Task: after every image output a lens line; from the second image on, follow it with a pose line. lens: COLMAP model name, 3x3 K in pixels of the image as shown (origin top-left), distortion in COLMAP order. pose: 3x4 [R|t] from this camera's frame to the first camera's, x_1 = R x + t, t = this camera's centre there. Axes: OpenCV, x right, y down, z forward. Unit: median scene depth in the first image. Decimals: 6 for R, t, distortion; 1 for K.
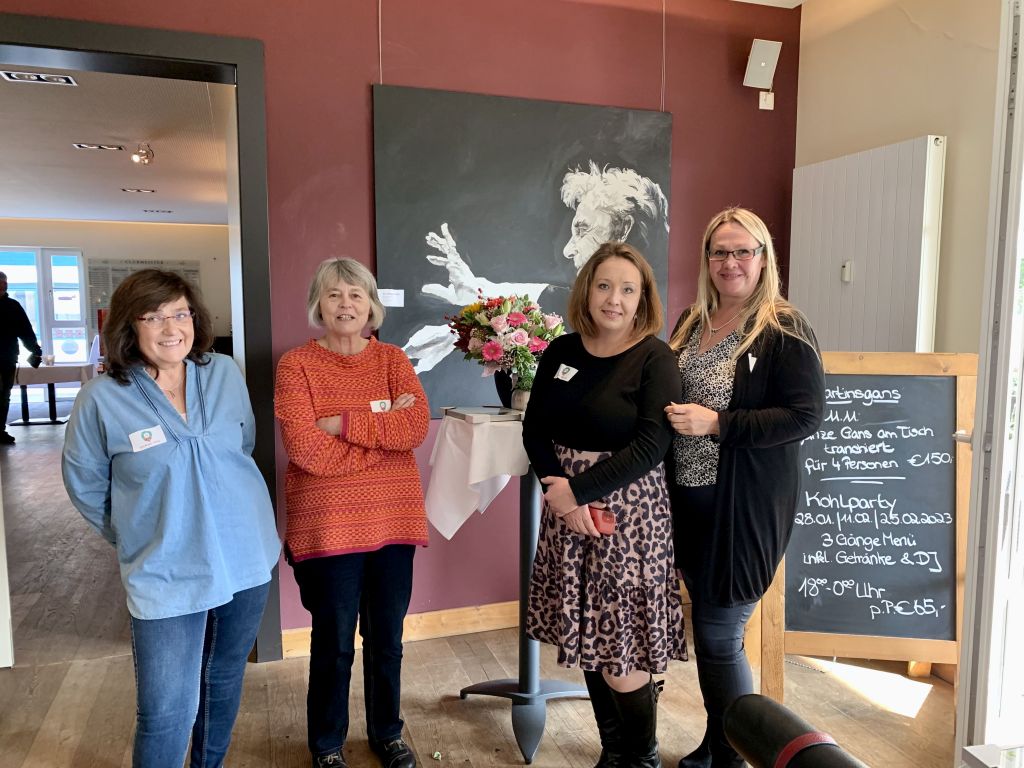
lens RADIAL K [[794.0, 0, 512.0], [0, 794.0, 384.0], [0, 0, 1]] dist [0.057750, -0.007307]
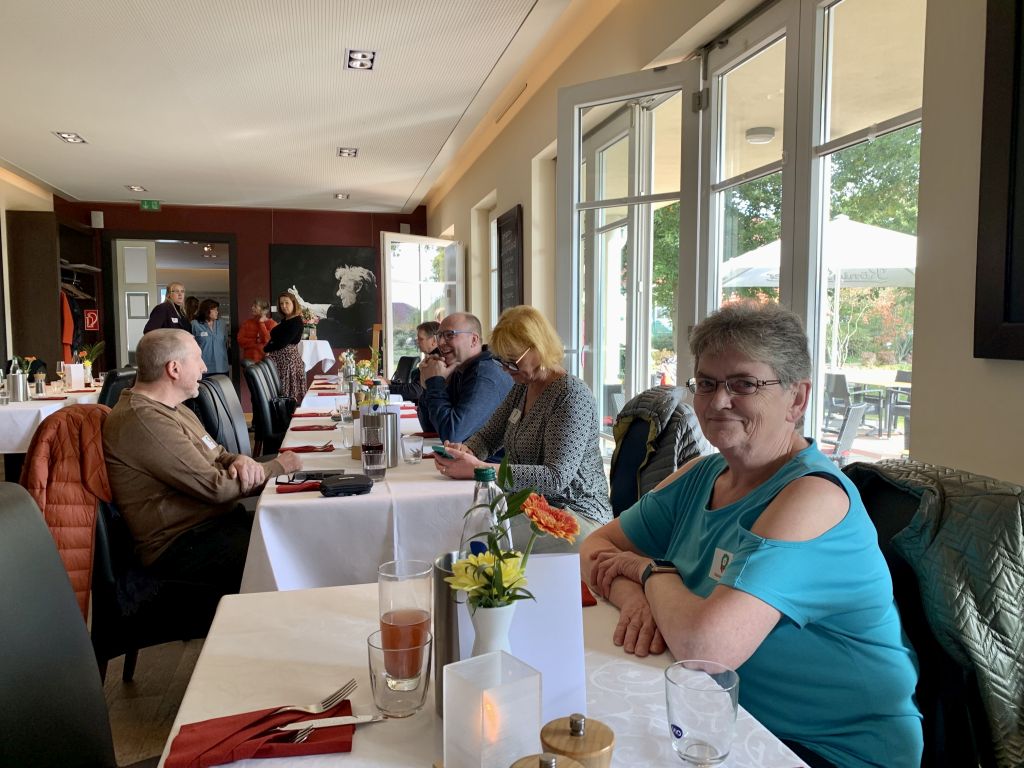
lens RADIAL K [[794.0, 0, 512.0], [0, 794.0, 384.0], [0, 0, 1]] dist [0.057750, -0.007307]
pose [[0.996240, 0.000066, -0.086634, 1.002686], [-0.002243, 0.999684, -0.025033, 0.252844], [0.086605, 0.025134, 0.995926, -1.976835]]
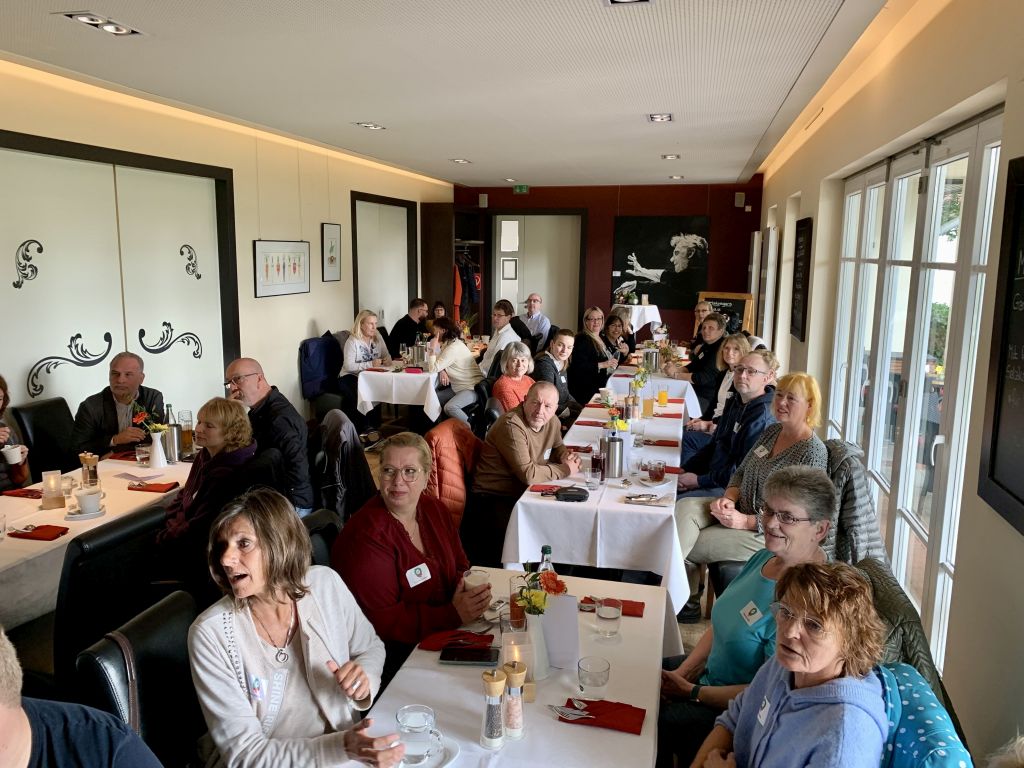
lens RADIAL K [[794.0, 0, 512.0], [0, 794.0, 384.0], [0, 0, 1]] dist [0.057750, -0.007307]
pose [[0.856952, 0.094507, -0.506657, 1.245458], [-0.057670, 0.994454, 0.087954, 0.095510], [0.512160, -0.046153, 0.857649, -2.243745]]
